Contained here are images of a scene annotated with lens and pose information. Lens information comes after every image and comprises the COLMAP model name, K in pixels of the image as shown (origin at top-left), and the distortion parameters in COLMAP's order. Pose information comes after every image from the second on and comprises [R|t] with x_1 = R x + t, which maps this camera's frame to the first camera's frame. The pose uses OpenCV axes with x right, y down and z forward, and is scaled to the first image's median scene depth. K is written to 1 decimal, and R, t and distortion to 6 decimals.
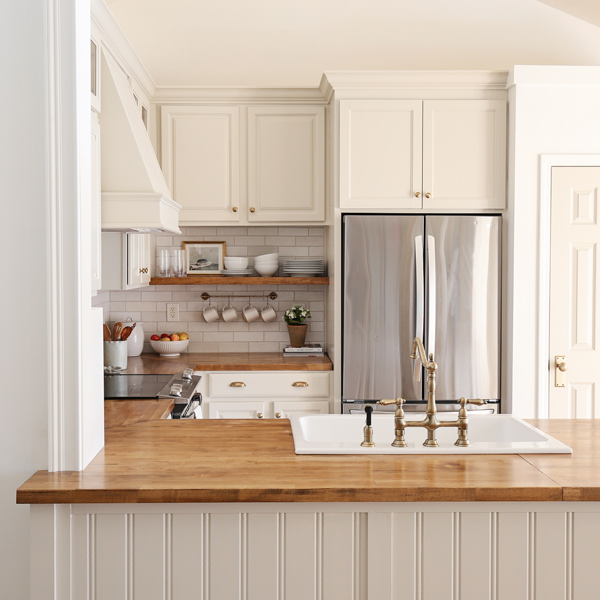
lens RADIAL K [[960.9, 0, 297.7], [0, 960.9, 298.0], [0, 0, 1]] dist [0.062100, 0.000000]
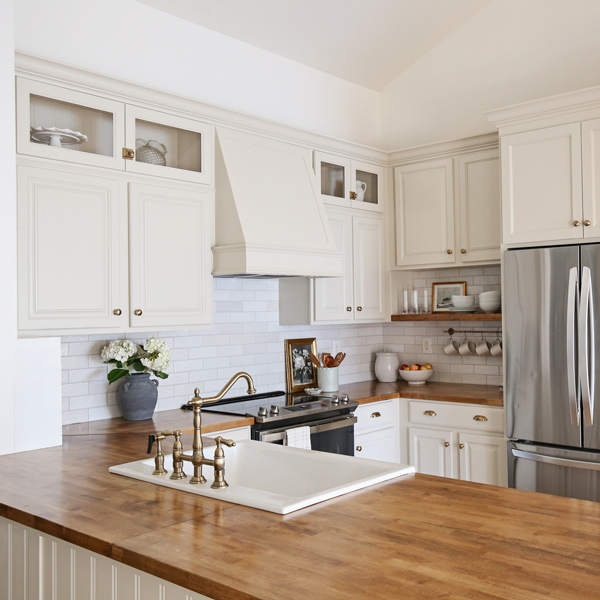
lens RADIAL K [[744.5, 0, 319.7], [0, 744.5, 300.7], [0, 0, 1]] dist [-0.030440, 0.000000]
pose [[0.704670, -0.019548, -0.709266, 0.444225], [-0.011430, 0.999178, -0.038894, -0.002458], [0.709443, 0.035514, 0.703867, 0.317083]]
